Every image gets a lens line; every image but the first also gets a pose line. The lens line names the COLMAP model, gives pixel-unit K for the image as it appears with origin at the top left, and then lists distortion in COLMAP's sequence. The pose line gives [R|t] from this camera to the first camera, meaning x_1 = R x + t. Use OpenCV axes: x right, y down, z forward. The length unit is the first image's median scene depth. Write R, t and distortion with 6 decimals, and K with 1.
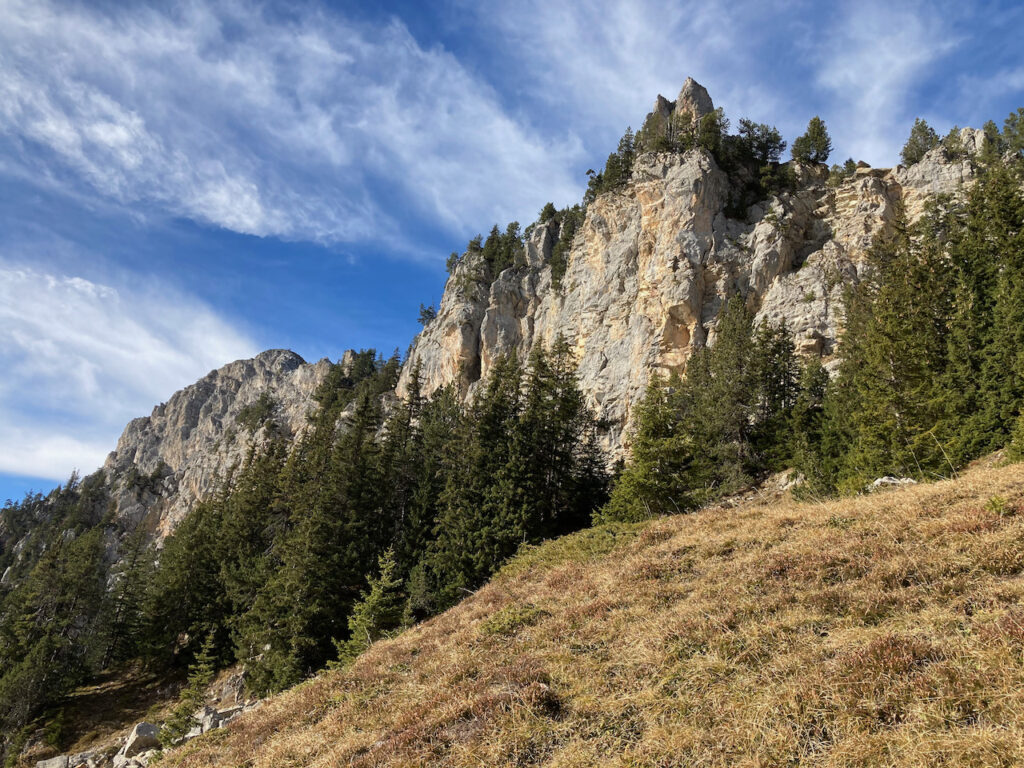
lens RADIAL K [[845.3, 0, 512.0], [0, 845.3, 384.0], [0, 0, 1]] dist [0.077234, -0.000143]
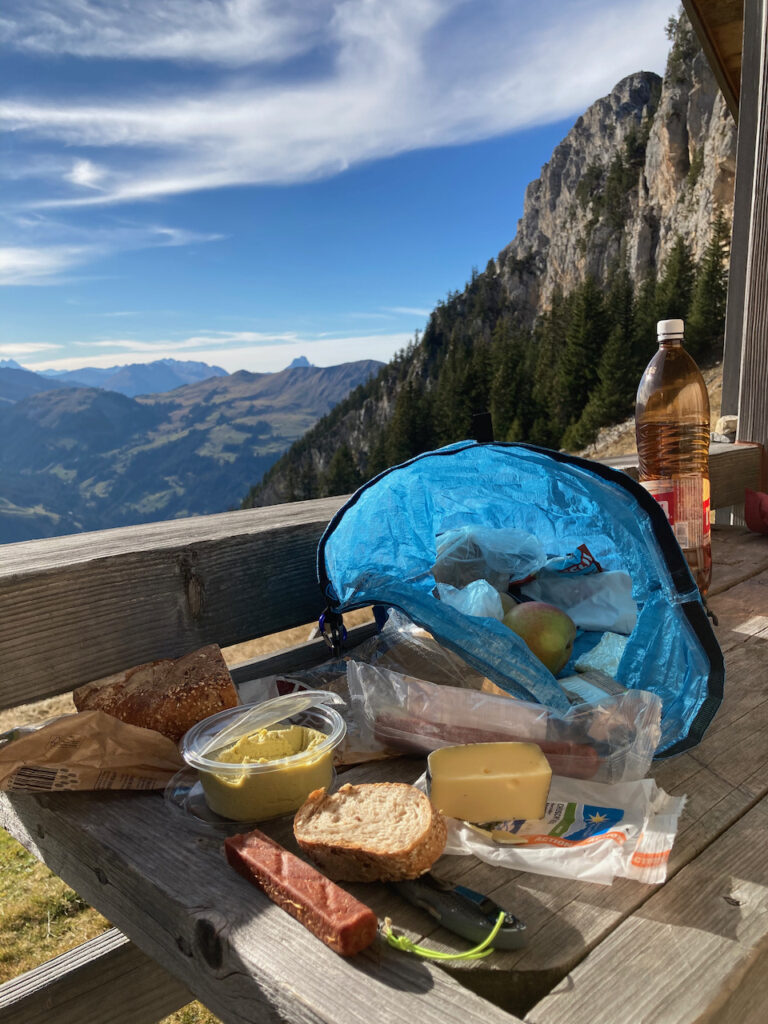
lens RADIAL K [[843.3, 0, 384.0], [0, 843.3, 512.0], [0, 0, 1]] dist [-0.004435, 0.005102]
pose [[0.749432, -0.021075, -0.661746, 0.502994], [0.348226, 0.862628, 0.366896, -0.221374], [0.563108, -0.505400, 0.653819, -0.143289]]
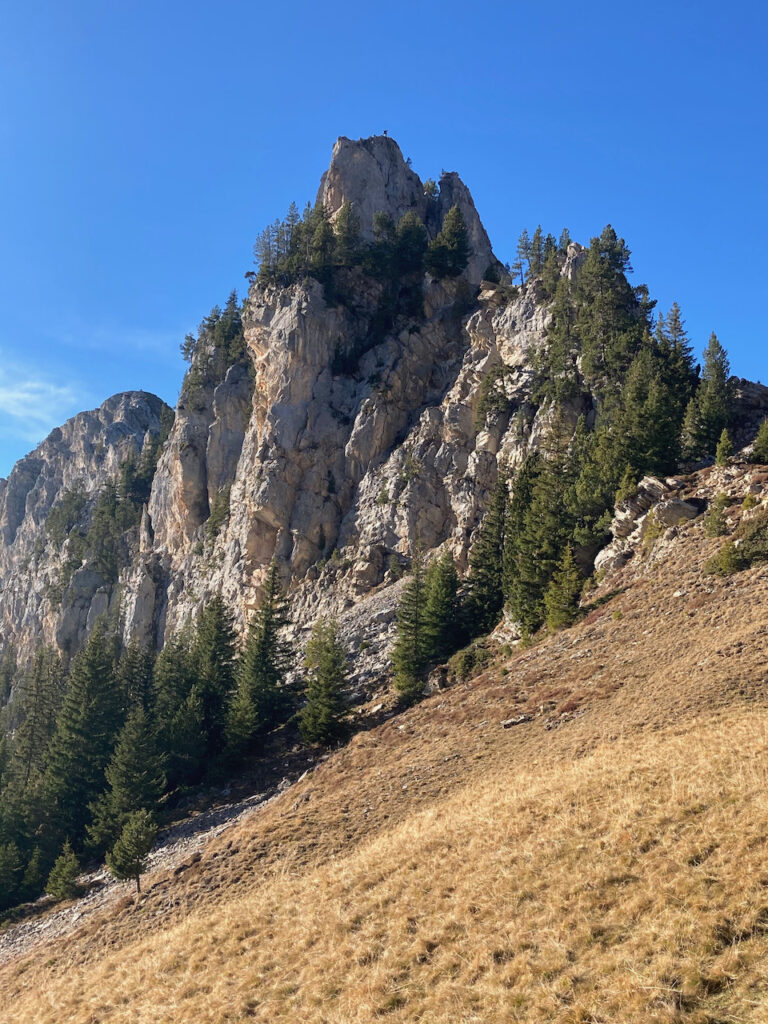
lens RADIAL K [[1231.2, 0, 384.0], [0, 1231.2, 512.0], [0, 0, 1]] dist [0.123078, -0.005021]
pose [[0.975135, -0.123870, -0.183763, 0.476173], [0.151601, 0.977683, 0.145438, -0.220880], [0.161646, -0.169680, 0.972152, -0.145747]]
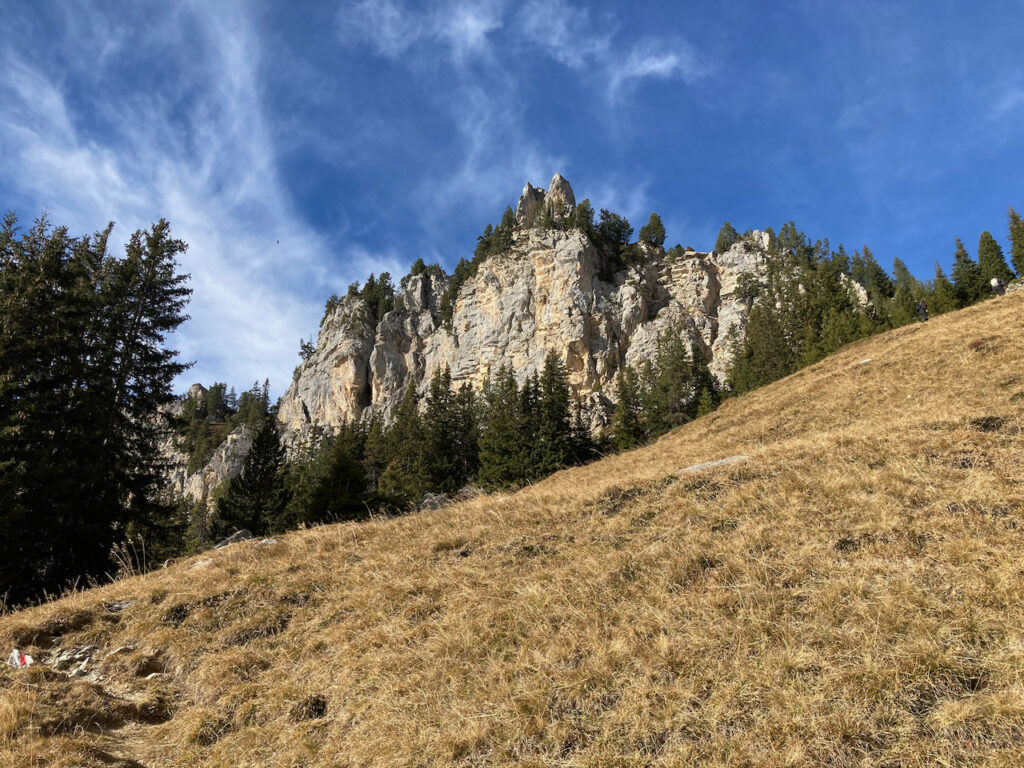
lens RADIAL K [[851.8, 0, 512.0], [0, 851.8, 384.0], [0, 0, 1]] dist [0.211038, 0.000644]
pose [[0.960623, 0.023533, 0.276856, -0.253833], [-0.005604, 0.997845, -0.065370, 0.060583], [-0.277798, 0.061245, 0.958685, -0.265941]]
